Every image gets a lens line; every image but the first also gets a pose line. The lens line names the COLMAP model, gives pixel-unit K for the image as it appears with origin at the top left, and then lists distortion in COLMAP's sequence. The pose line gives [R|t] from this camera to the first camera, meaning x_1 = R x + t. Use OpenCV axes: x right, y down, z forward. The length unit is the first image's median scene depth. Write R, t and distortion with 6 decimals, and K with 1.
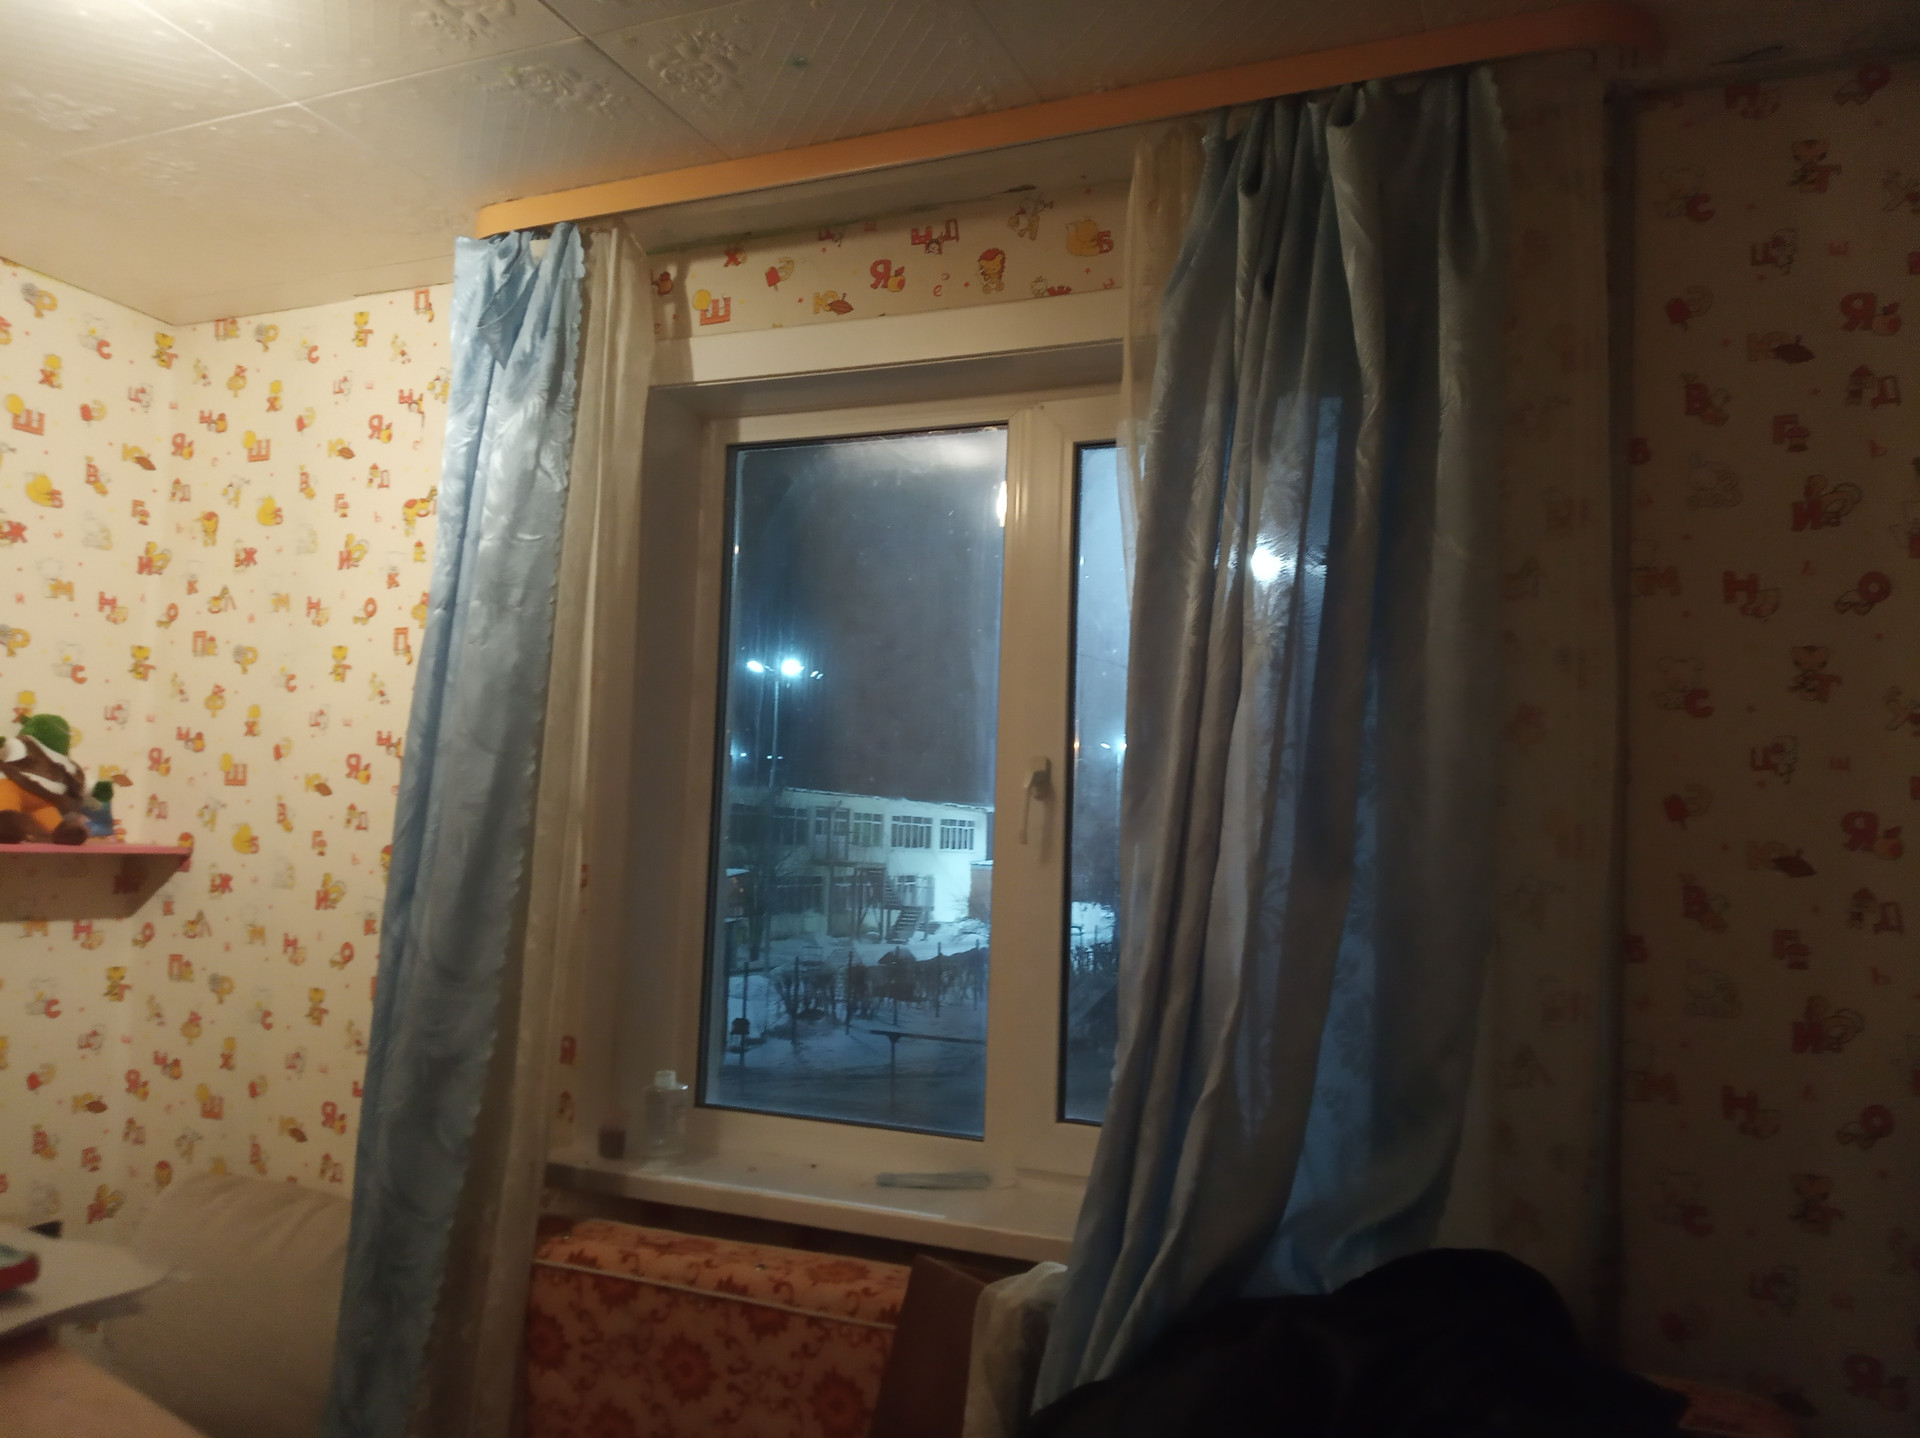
lens RADIAL K [[1463.1, 0, 961.5], [0, 1463.1, 721.2], [0, 0, 1]] dist [0.042193, -0.054508]
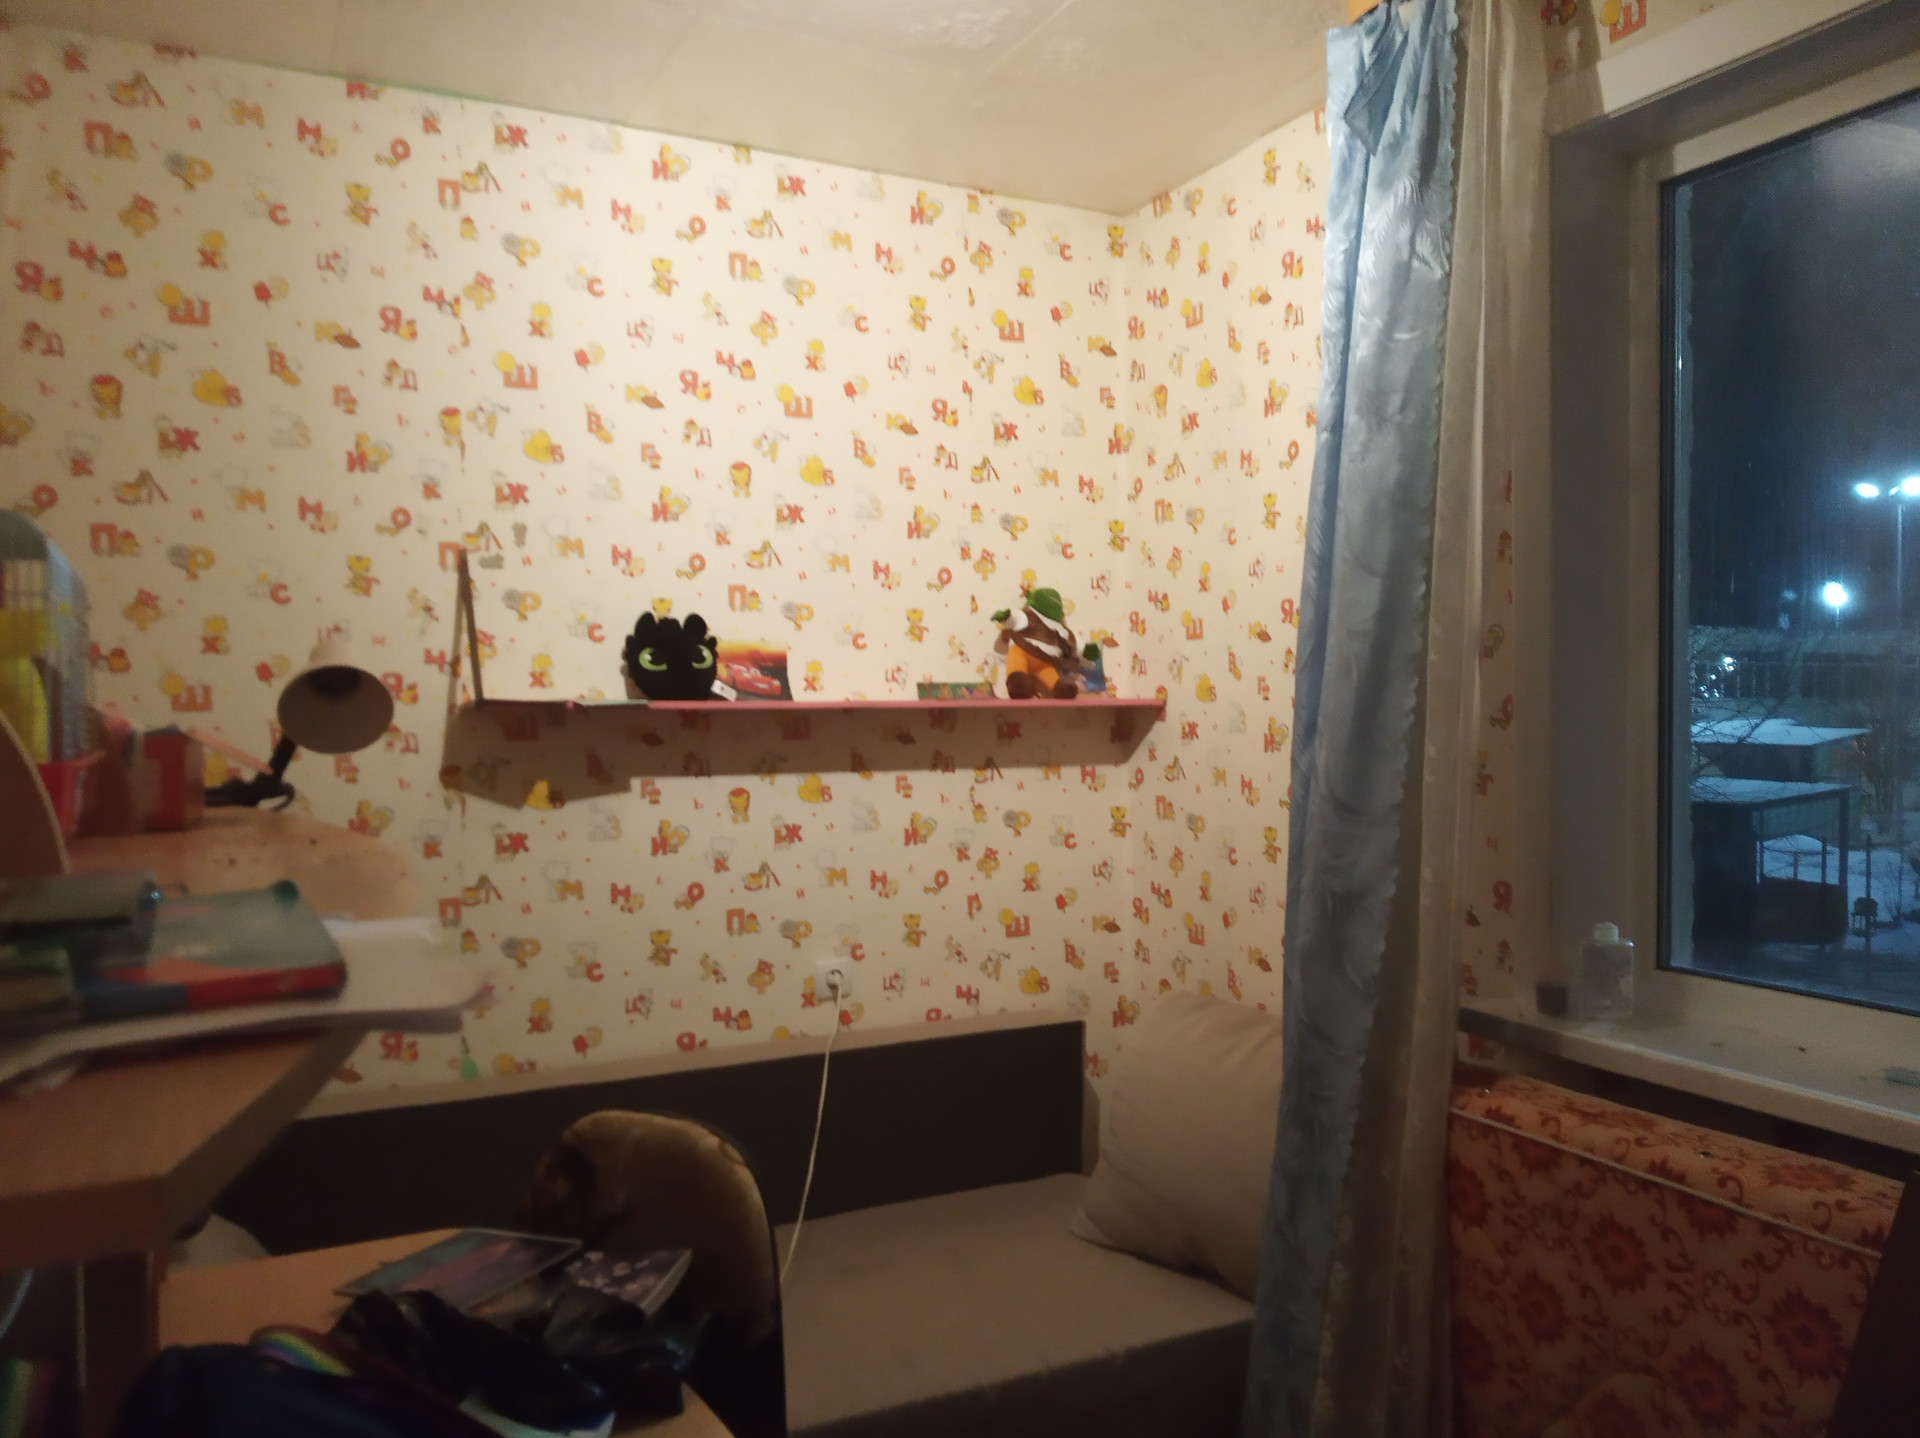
lens RADIAL K [[1463.1, 0, 960.2], [0, 1463.1, 727.9], [0, 0, 1]] dist [0.042193, -0.054508]
pose [[0.768770, -0.026814, -0.638963, 0.064431], [0.087492, 0.994136, 0.063548, 0.031391], [0.633512, -0.104758, 0.766608, 0.091420]]
